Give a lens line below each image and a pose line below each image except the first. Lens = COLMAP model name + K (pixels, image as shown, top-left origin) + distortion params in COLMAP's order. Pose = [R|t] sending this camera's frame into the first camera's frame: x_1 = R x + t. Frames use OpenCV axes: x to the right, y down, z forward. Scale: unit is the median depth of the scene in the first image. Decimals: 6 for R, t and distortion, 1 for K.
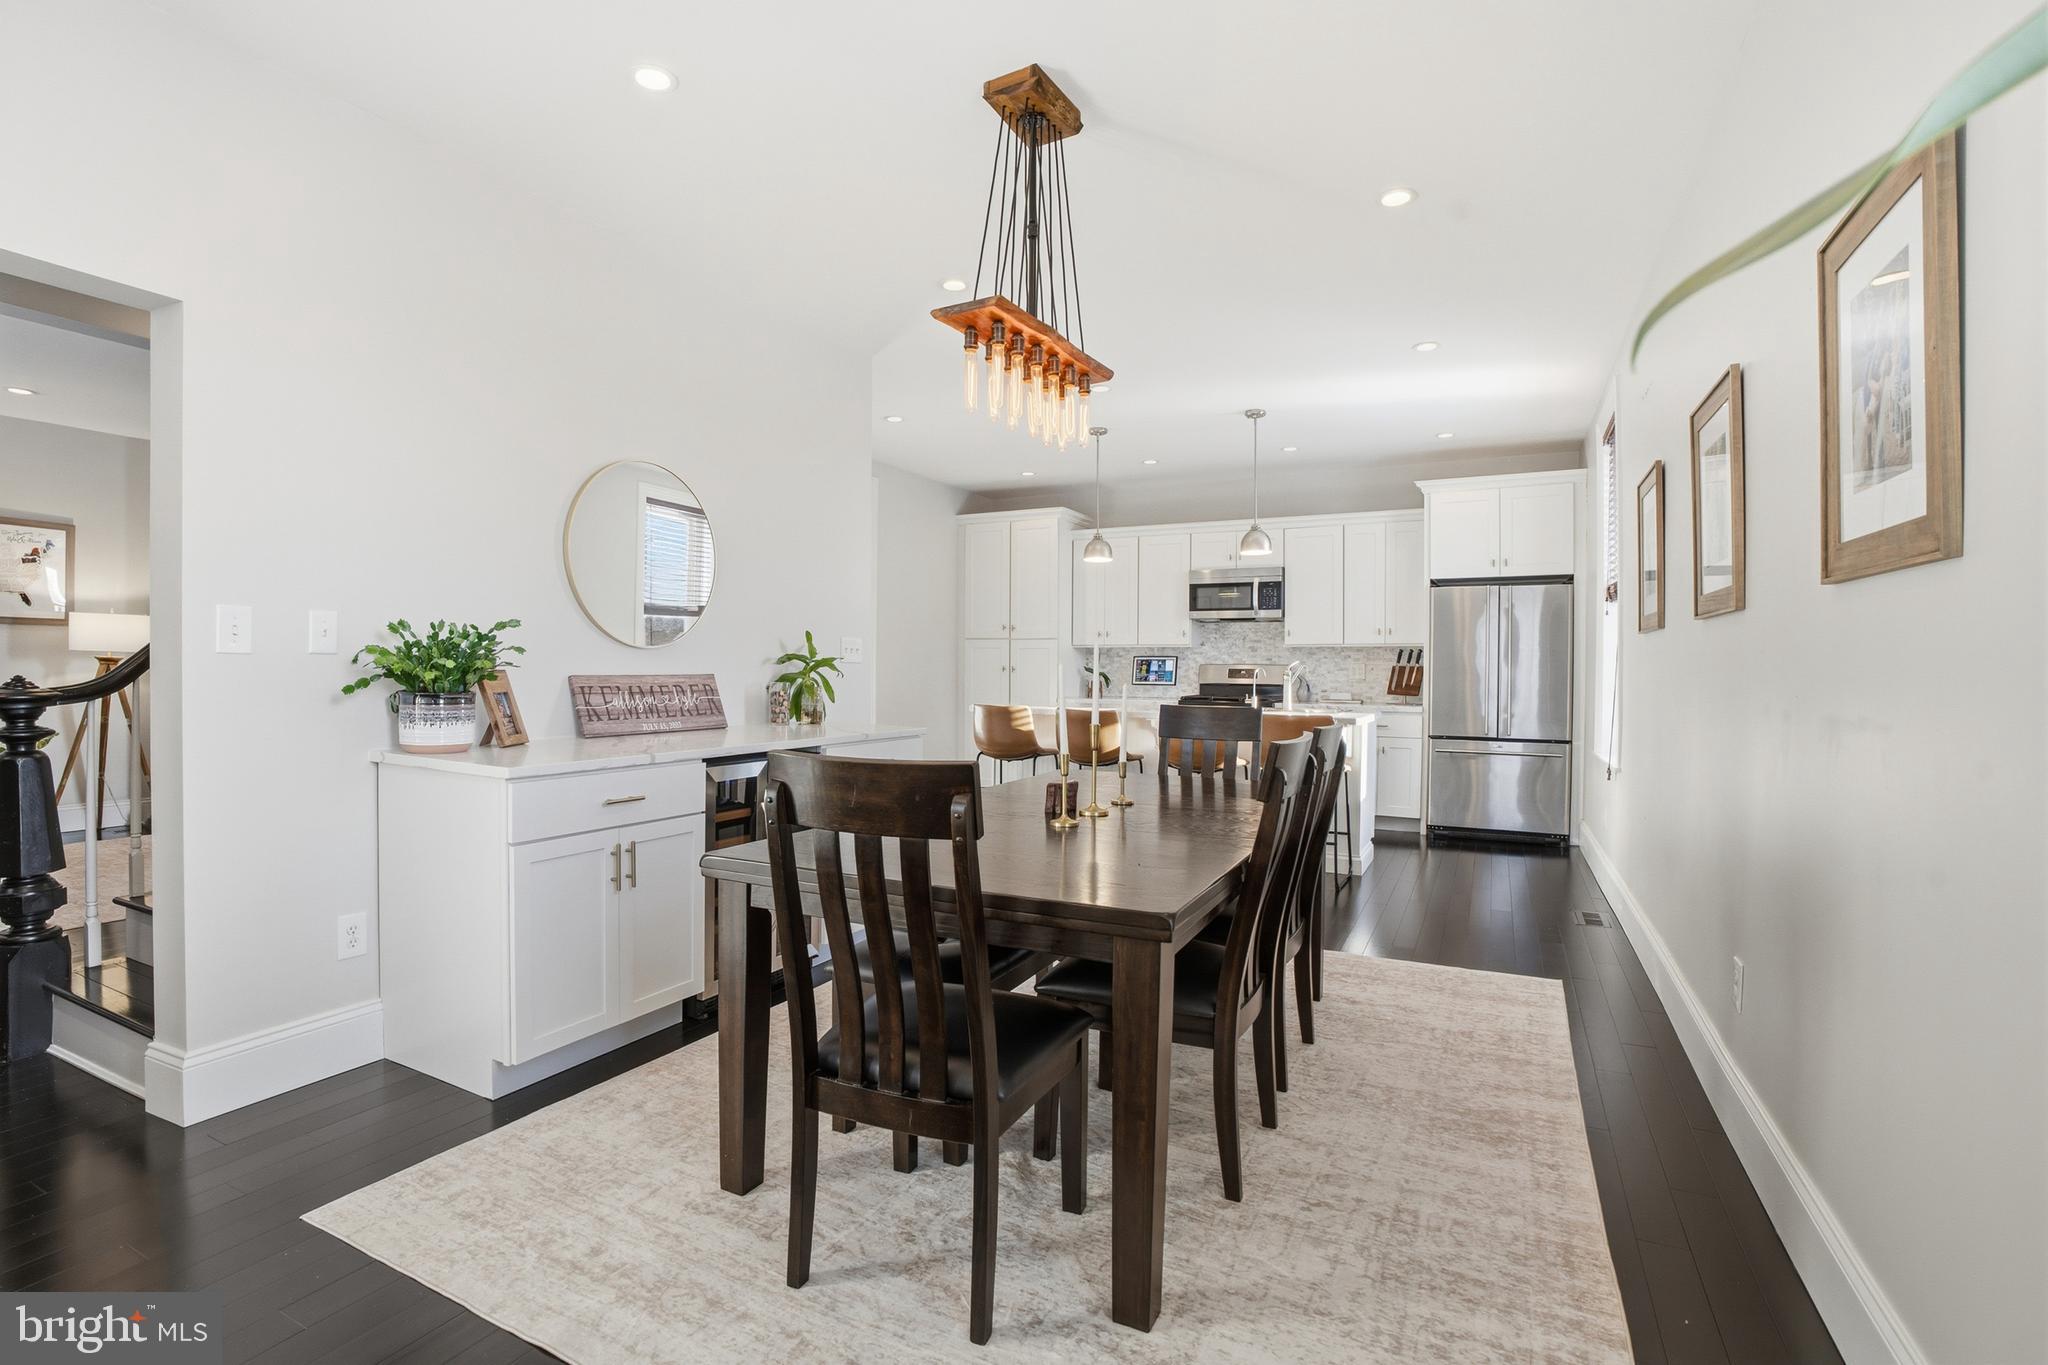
lens RADIAL K [[946.8, 0, 1015.4], [0, 946.8, 678.7], [0, 0, 1]] dist [-0.073606, 0.028362]
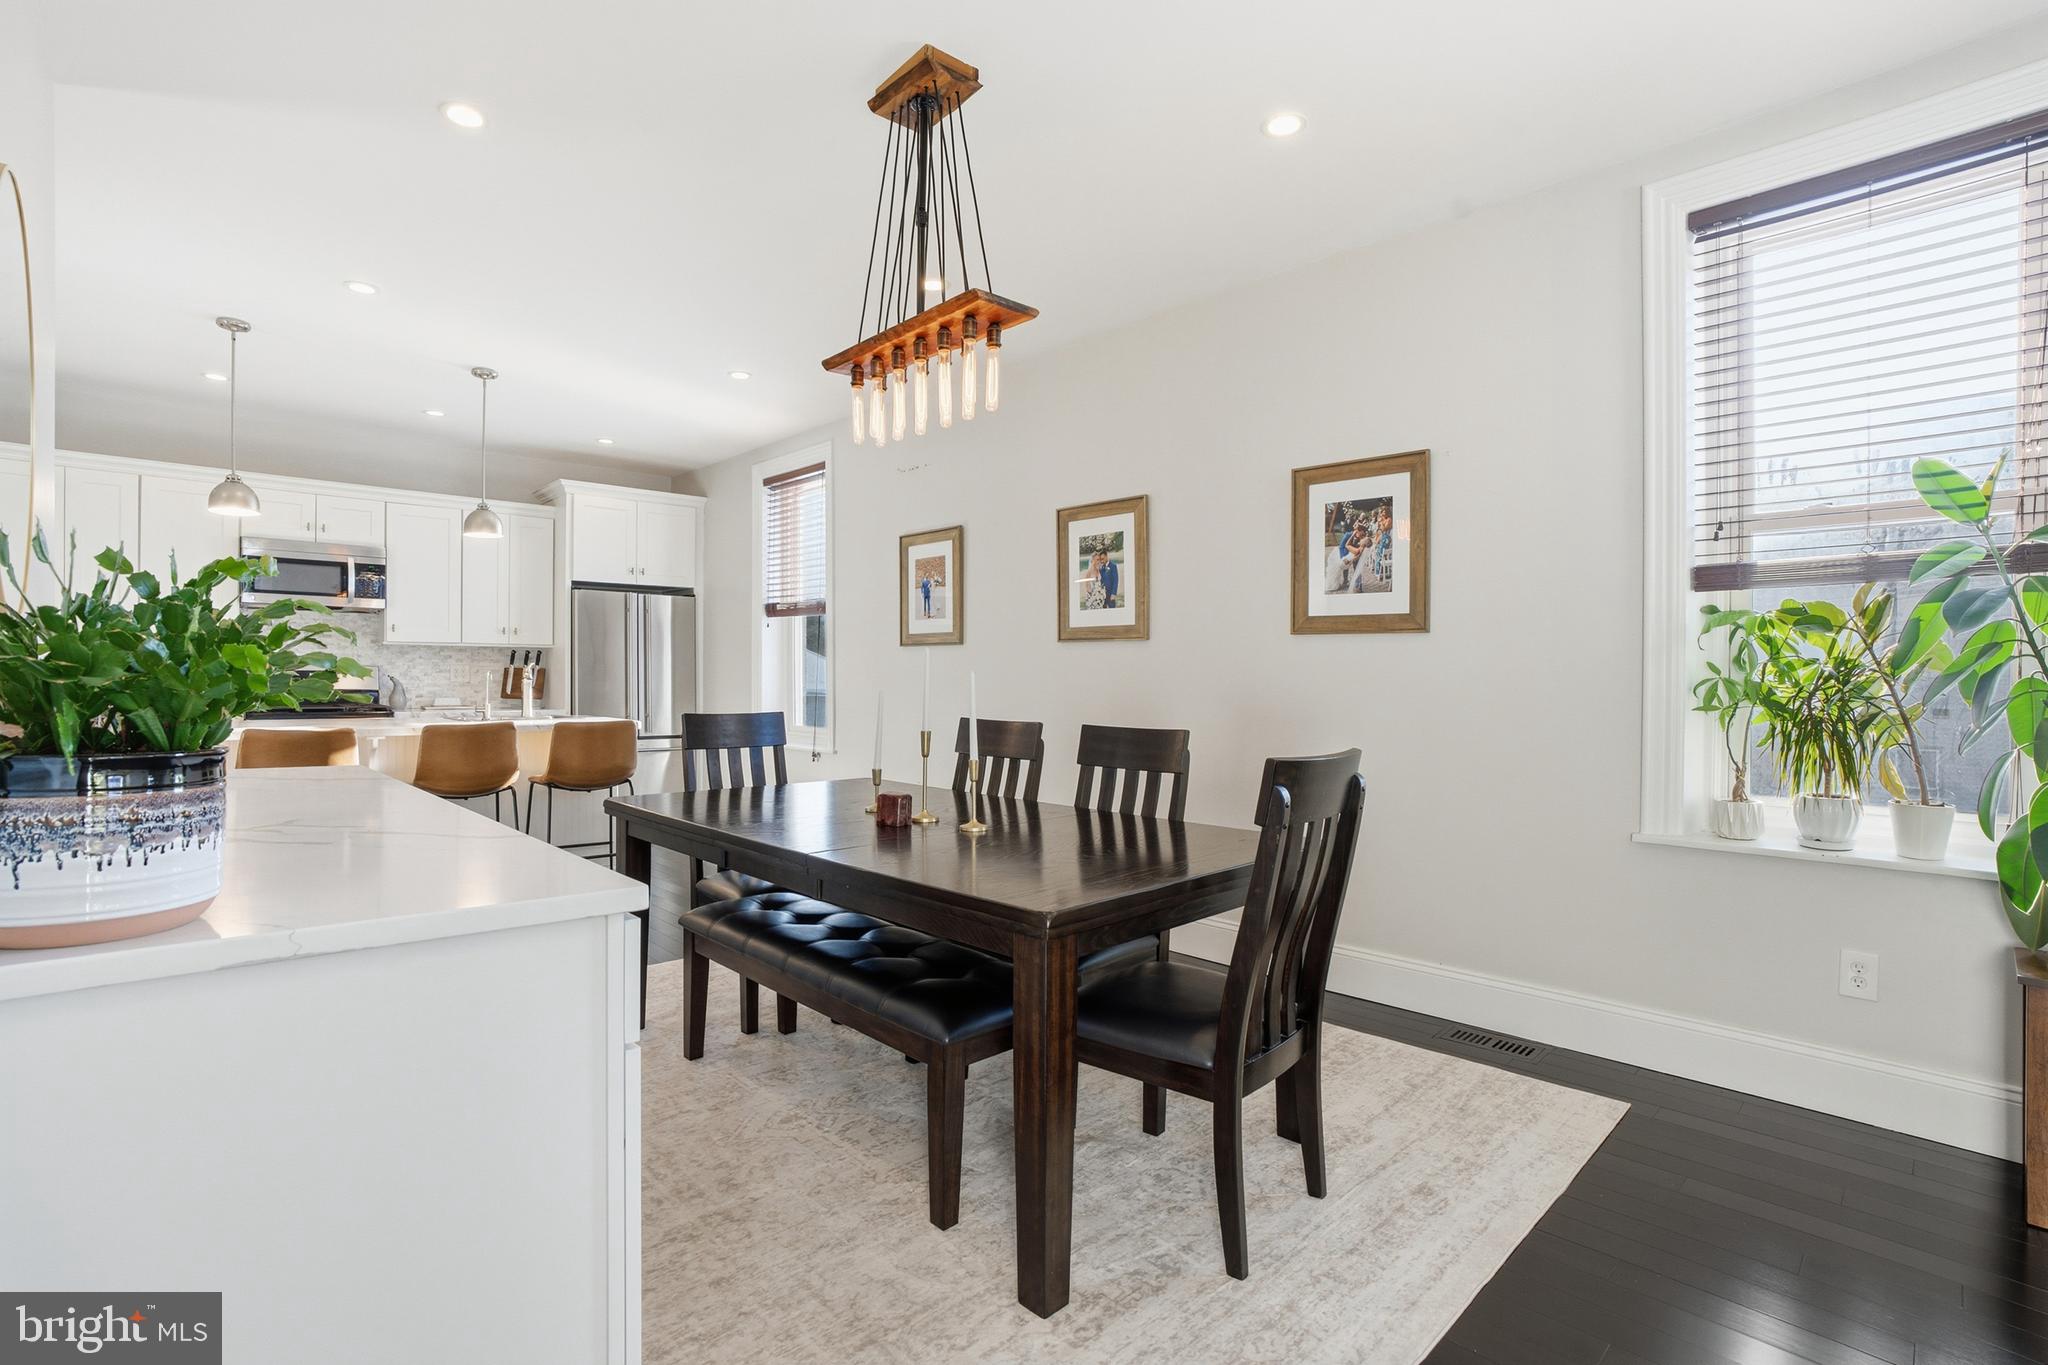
lens RADIAL K [[946.8, 0, 1015.4], [0, 946.8, 678.7], [0, 0, 1]] dist [-0.073606, 0.028362]
pose [[0.321991, -0.006880, 0.946718, -0.523799], [0.005873, 0.999969, 0.005270, -0.007621], [-0.946725, 0.003863, 0.322021, 0.365970]]
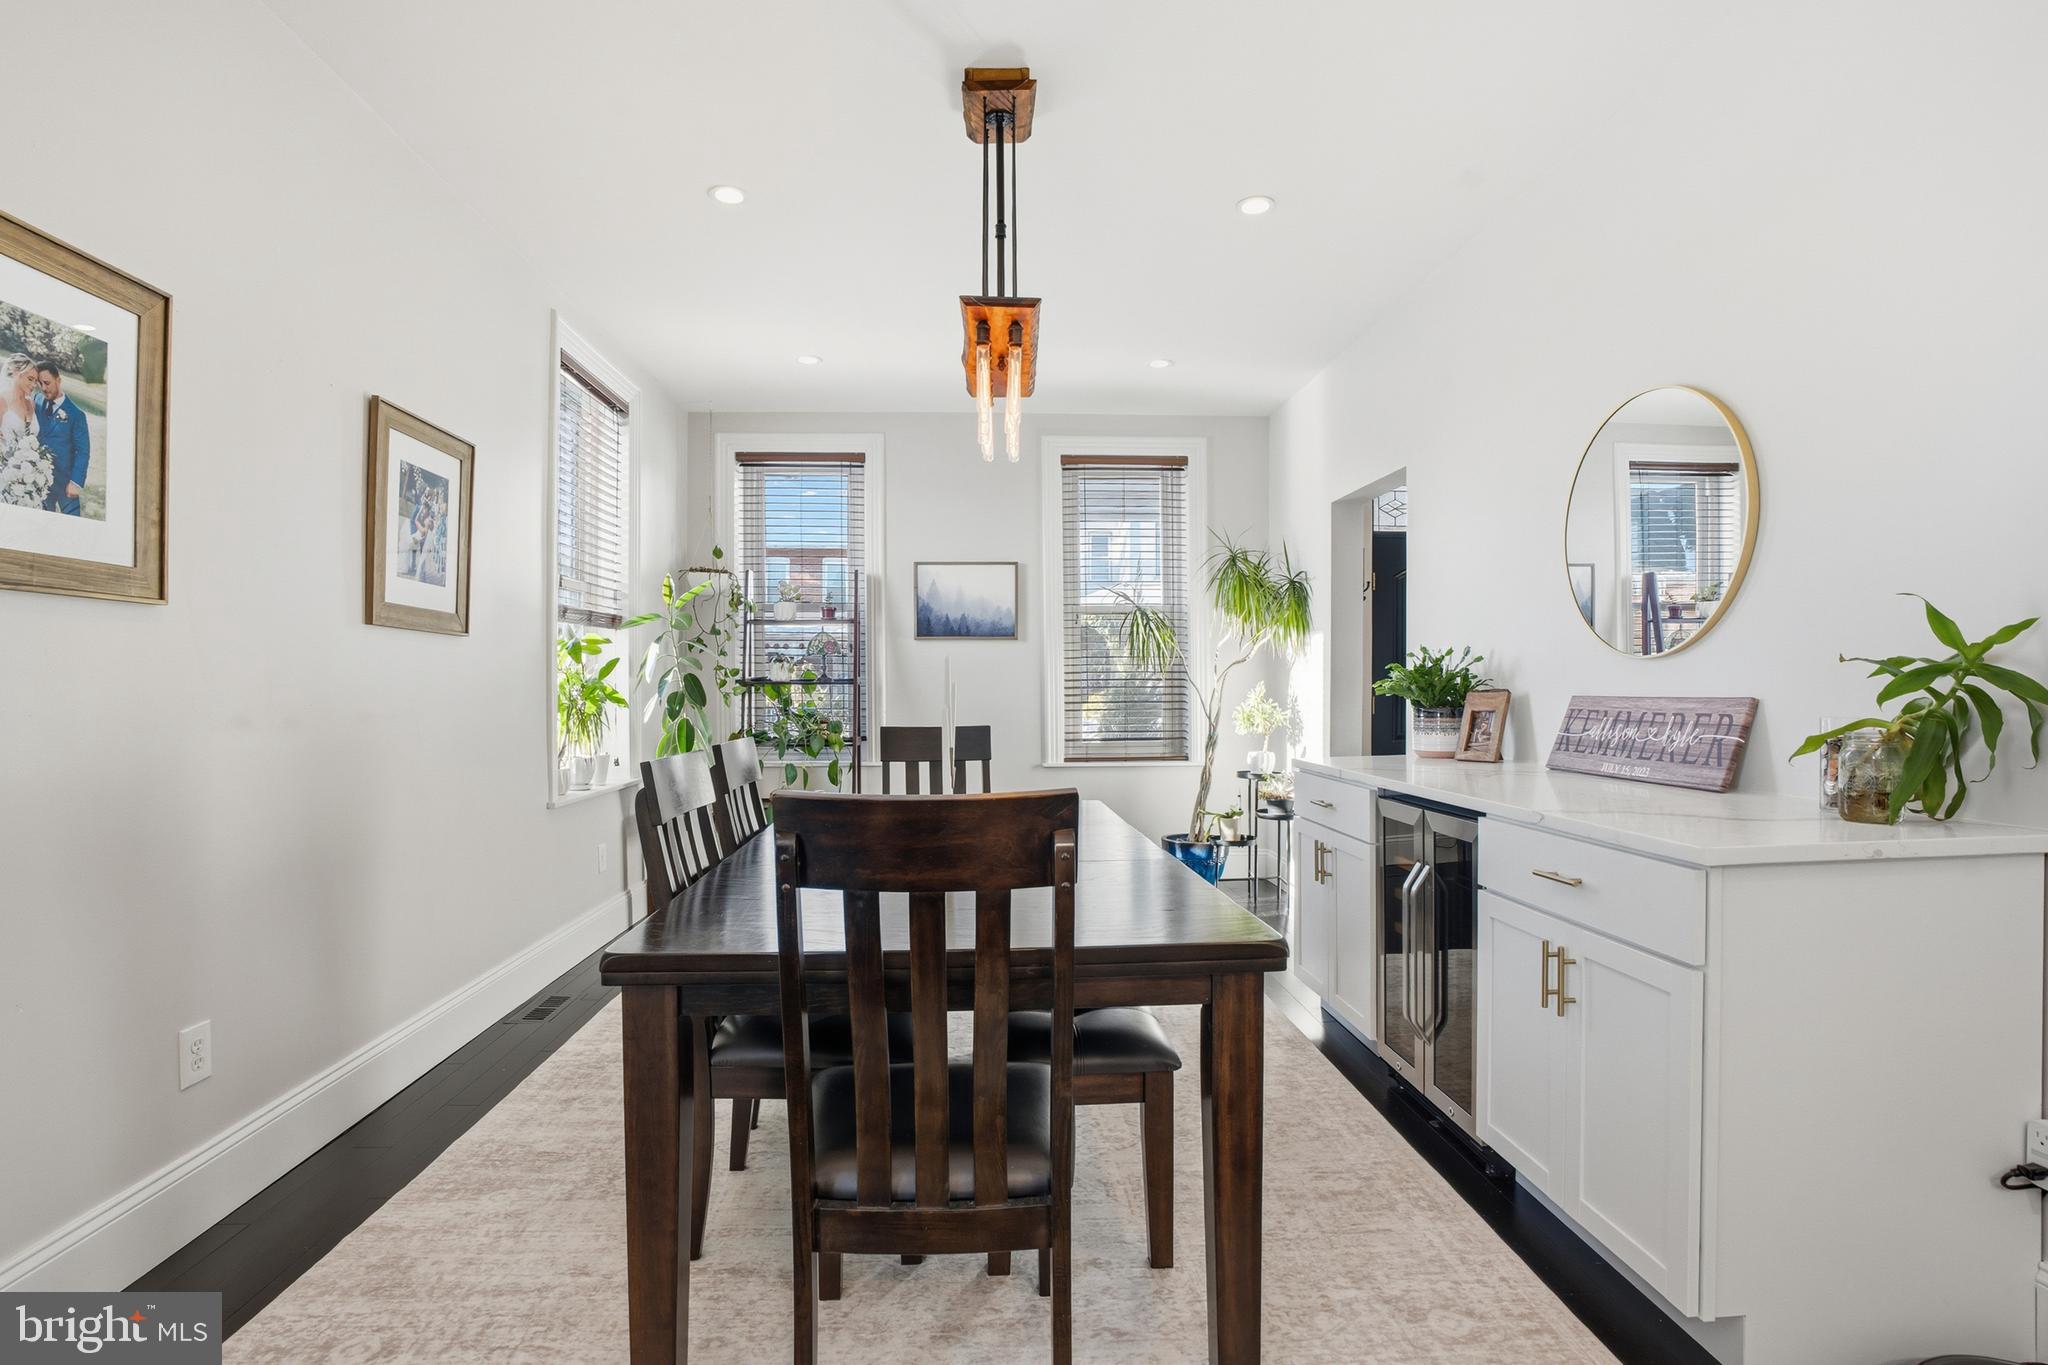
lens RADIAL K [[986.2, 0, 1017.6], [0, 986.2, 683.4], [0, 0, 1]] dist [-0.070772, 0.032750]
pose [[-0.864530, -0.007492, -0.502525, 0.309330], [-0.010201, 0.999944, 0.002642, -0.009245], [0.502478, 0.007410, -0.864558, 1.148861]]
